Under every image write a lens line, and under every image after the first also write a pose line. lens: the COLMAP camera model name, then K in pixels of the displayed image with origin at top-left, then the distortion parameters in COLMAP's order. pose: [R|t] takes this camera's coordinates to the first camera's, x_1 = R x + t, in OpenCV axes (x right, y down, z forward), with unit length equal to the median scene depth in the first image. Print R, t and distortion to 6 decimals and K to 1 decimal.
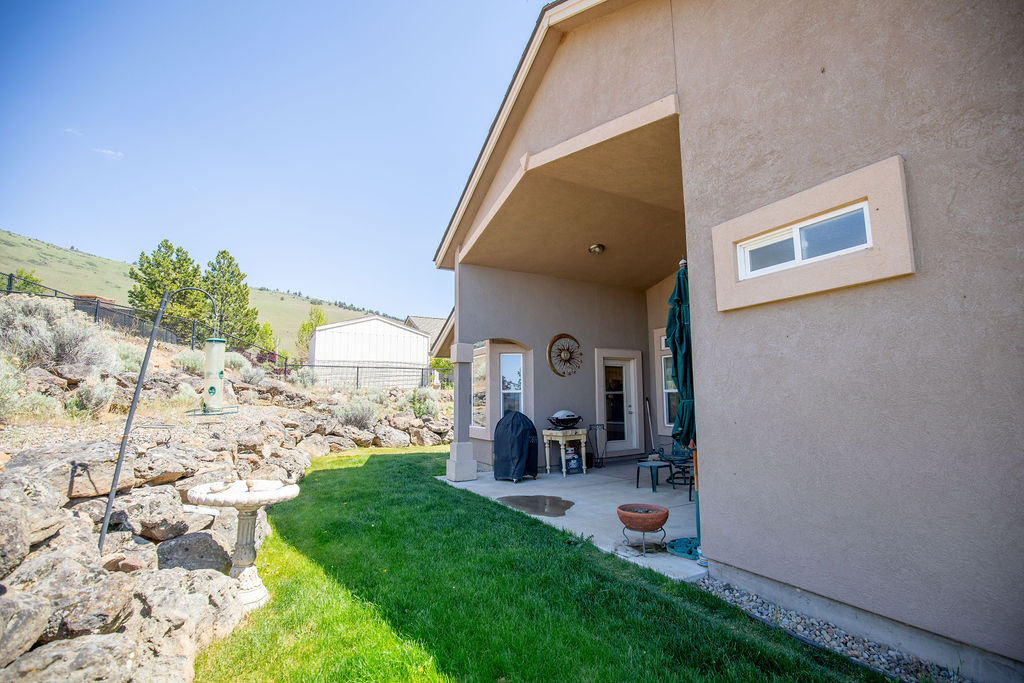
lens RADIAL K [[471.9, 0, 517.5], [0, 471.9, 351.6], [0, 0, 1]] dist [-0.025033, 0.000791]
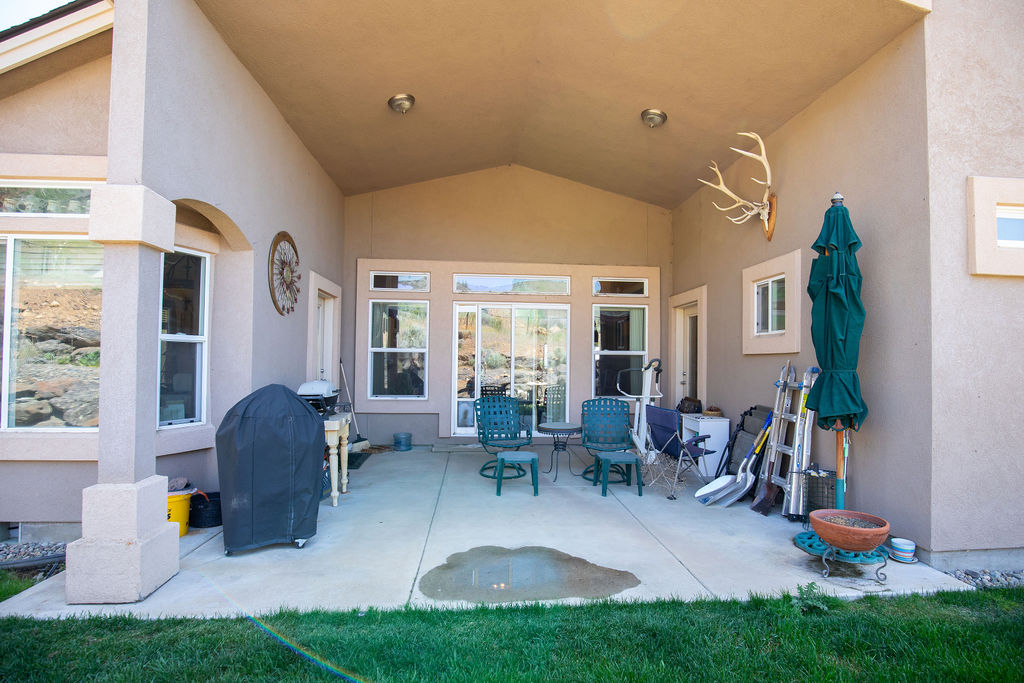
lens RADIAL K [[471.9, 0, 517.5], [0, 471.9, 351.6], [0, 0, 1]] dist [-0.025033, 0.000791]
pose [[0.422808, 0.028171, 0.905781, -0.712081], [-0.108993, 0.993842, 0.019967, 0.136430], [-0.899641, -0.107166, 0.423275, 1.371102]]
